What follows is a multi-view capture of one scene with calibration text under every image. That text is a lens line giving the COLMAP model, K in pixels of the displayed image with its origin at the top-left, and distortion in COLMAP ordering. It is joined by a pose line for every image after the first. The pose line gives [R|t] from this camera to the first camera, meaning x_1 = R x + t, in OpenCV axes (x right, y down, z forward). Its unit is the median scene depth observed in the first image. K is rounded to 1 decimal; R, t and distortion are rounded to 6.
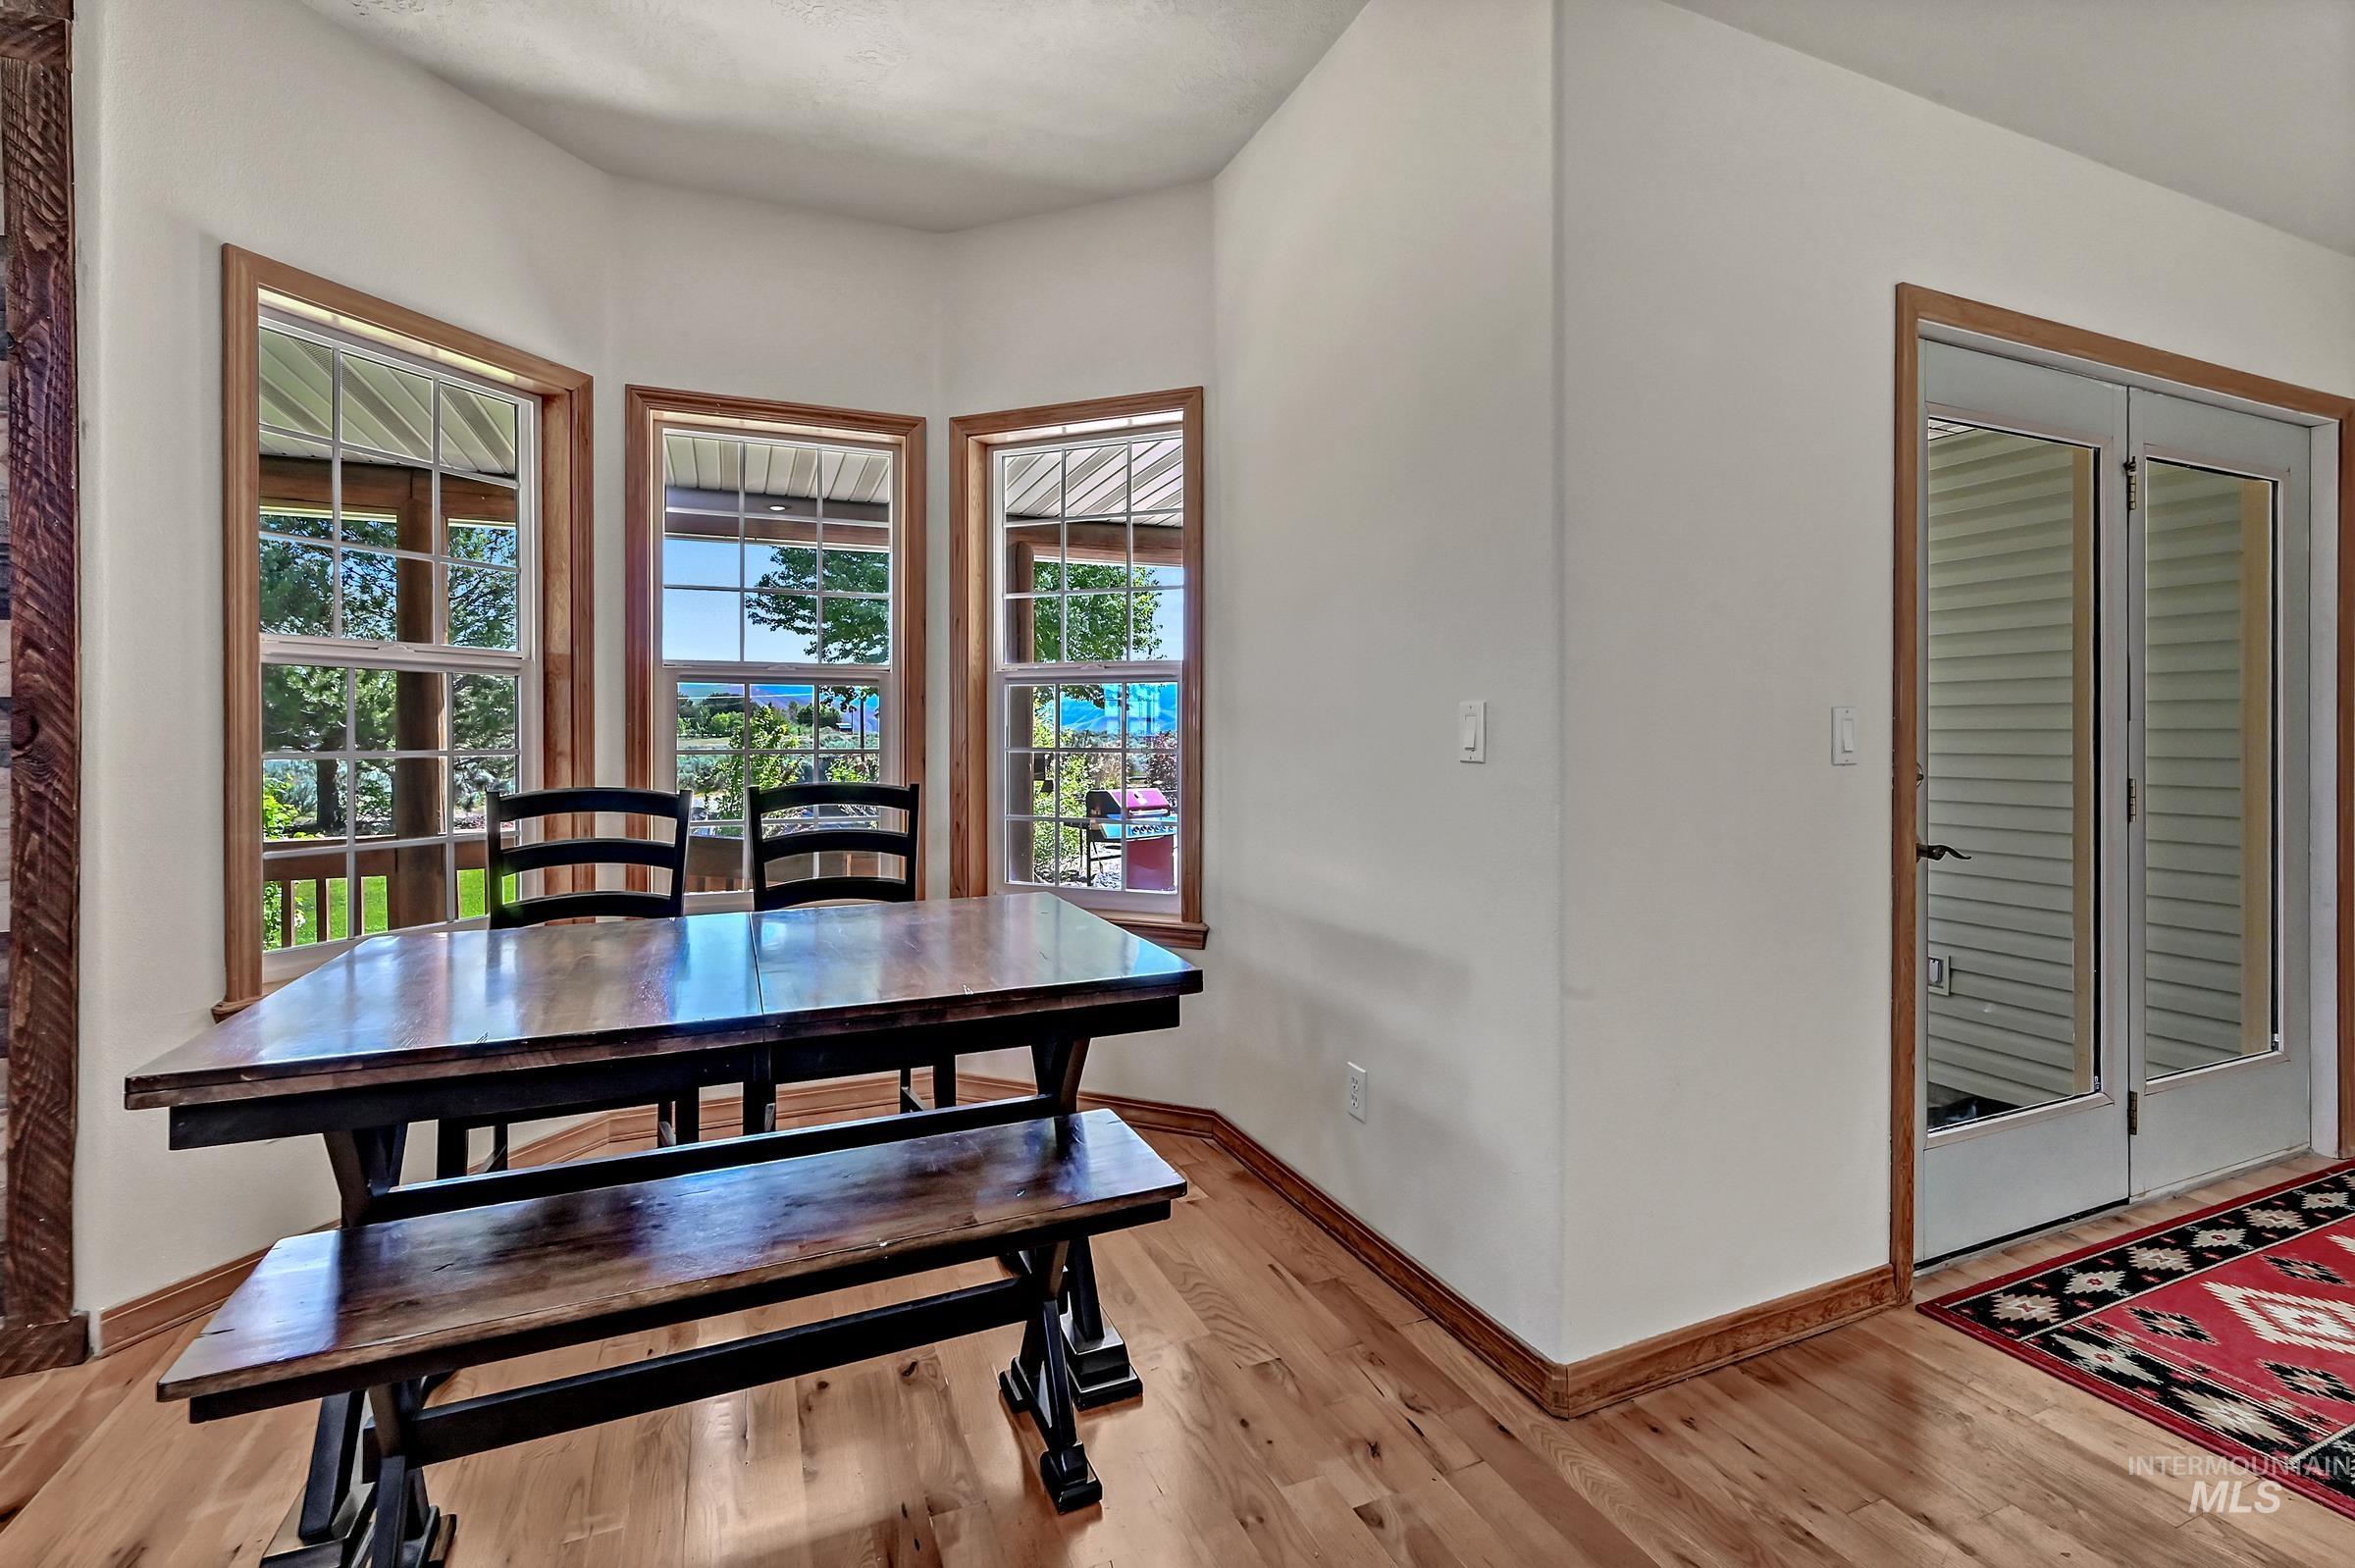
lens RADIAL K [[1027.9, 0, 1149.8], [0, 1027.9, 740.5], [0, 0, 1]] dist [-0.001938, 0.000398]
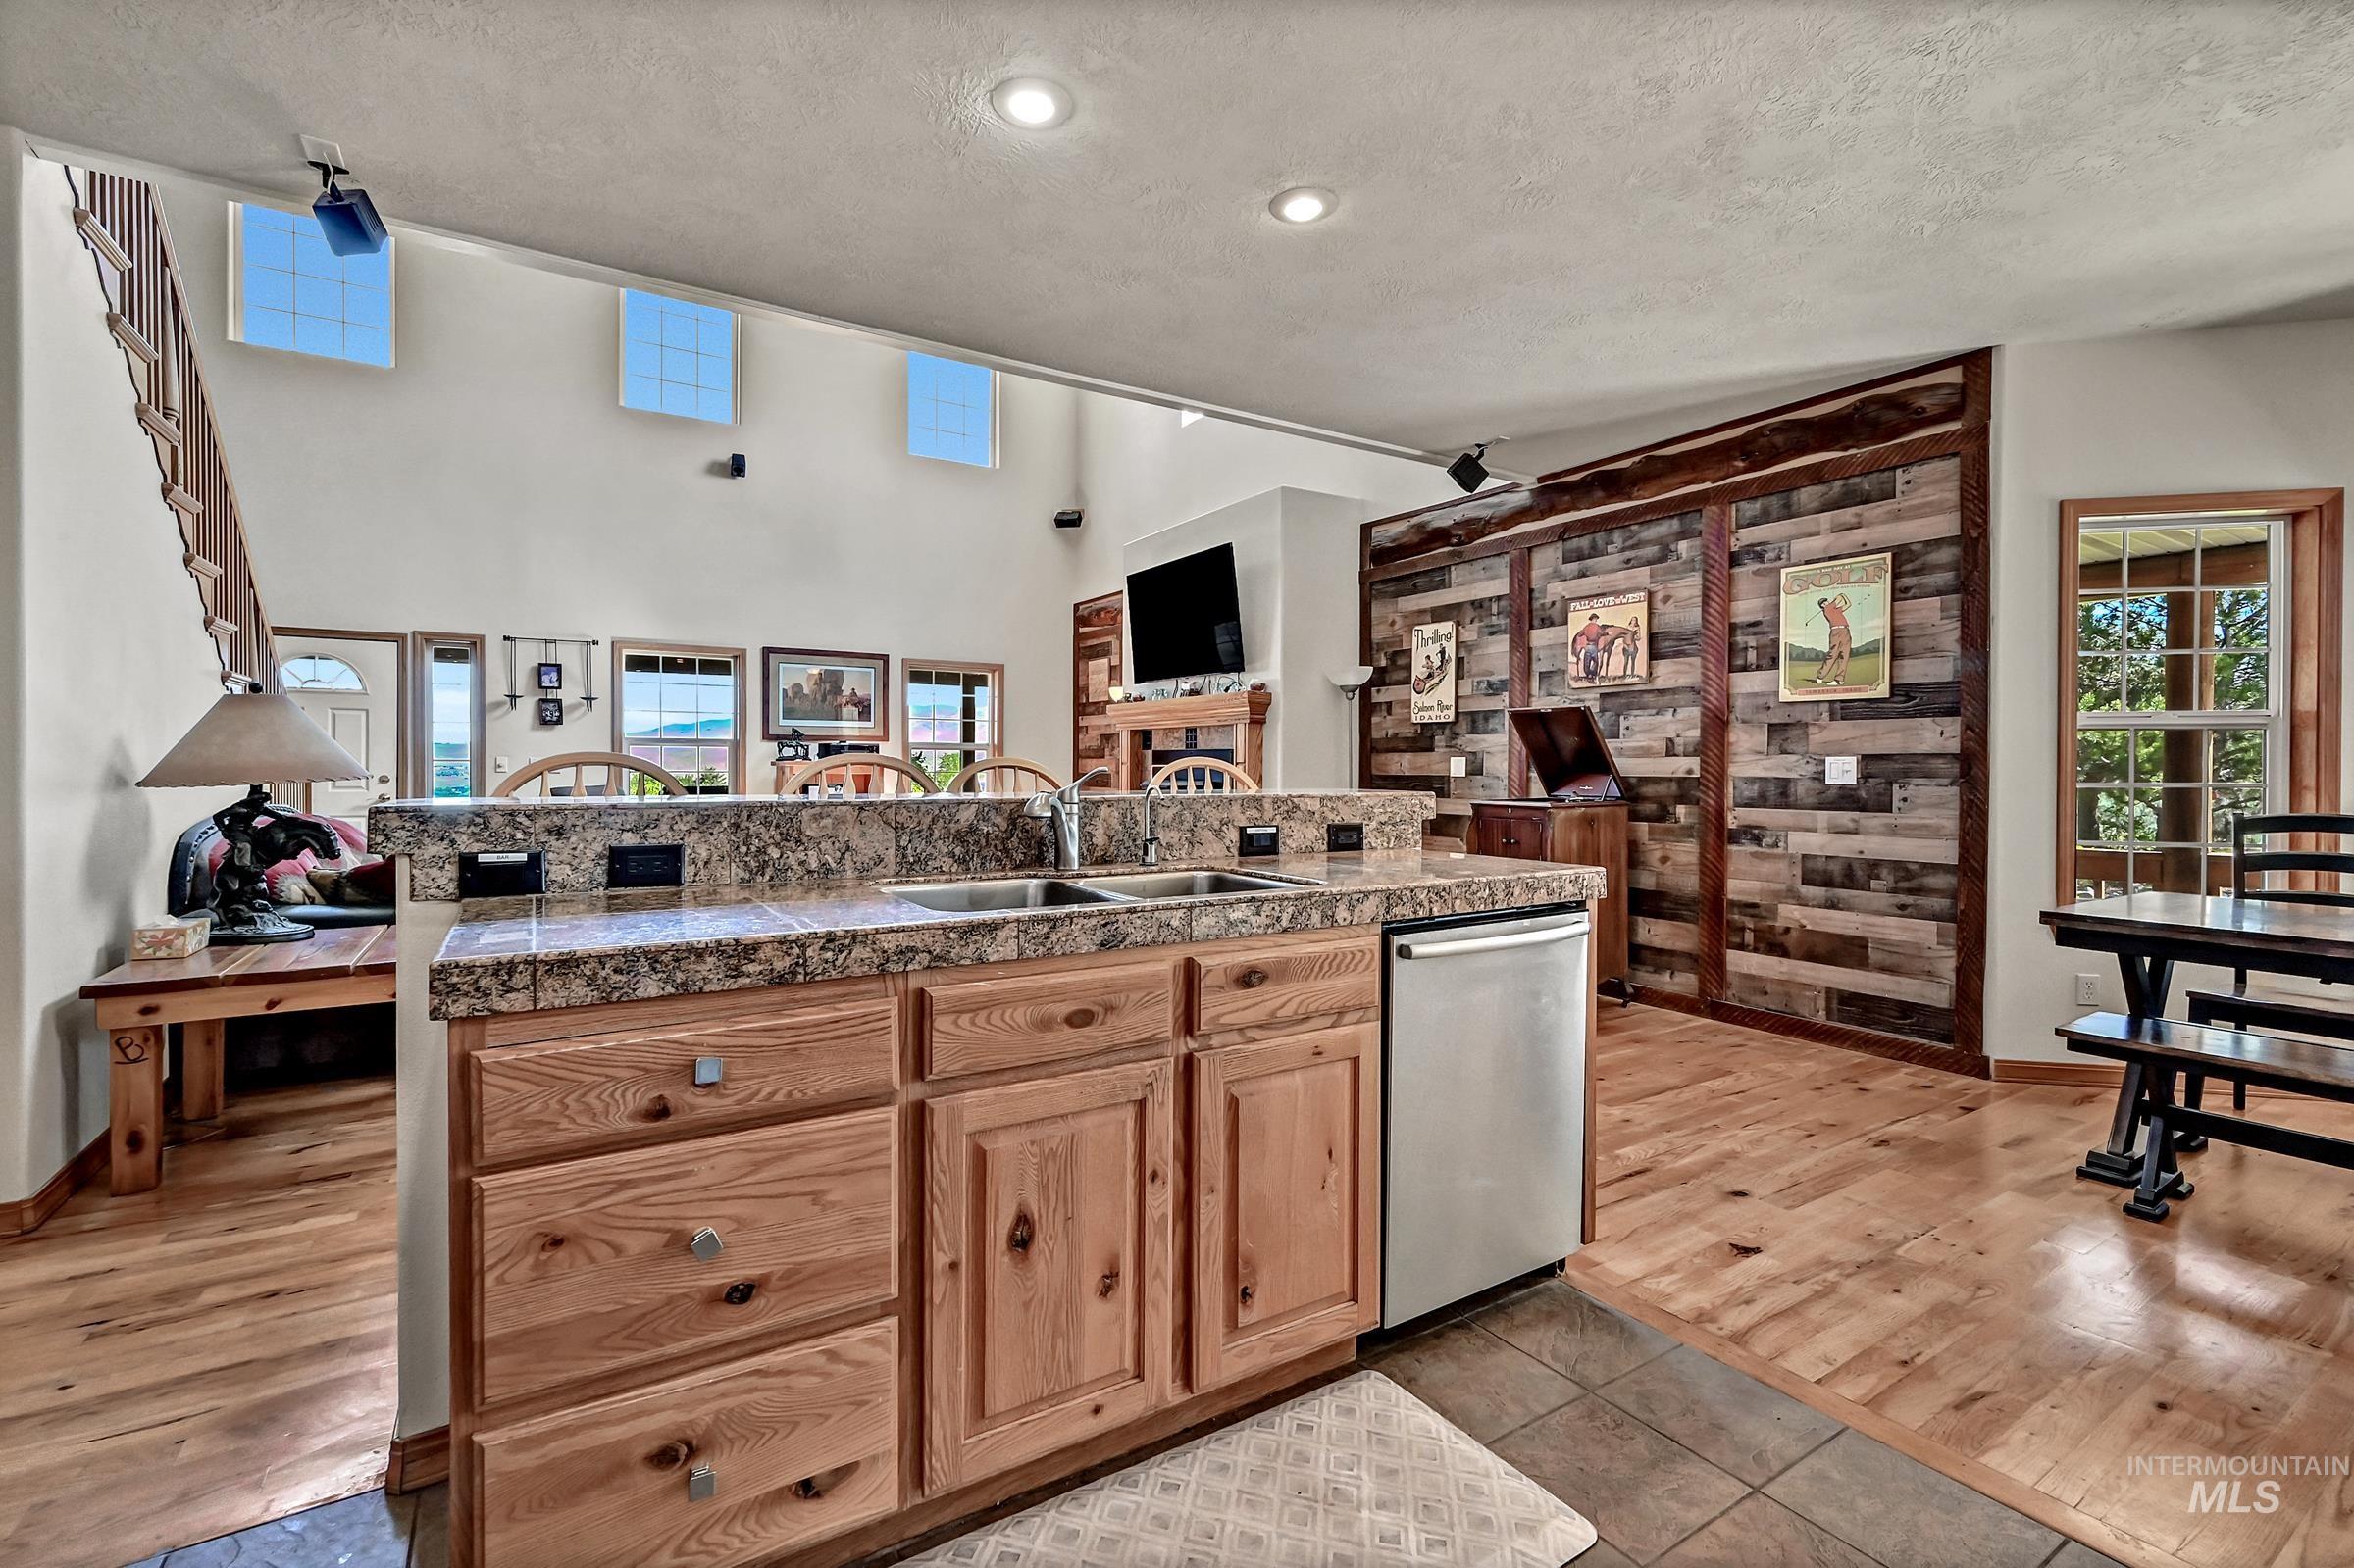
lens RADIAL K [[1027.3, 0, 1161.5], [0, 1027.3, 774.8], [0, 0, 1]] dist [-0.001938, 0.000398]
pose [[0.163842, 0.008098, -0.986453, 0.477807], [-0.008065, 0.999944, 0.006869, 0.000883], [0.986454, 0.006830, 0.163898, -0.654069]]
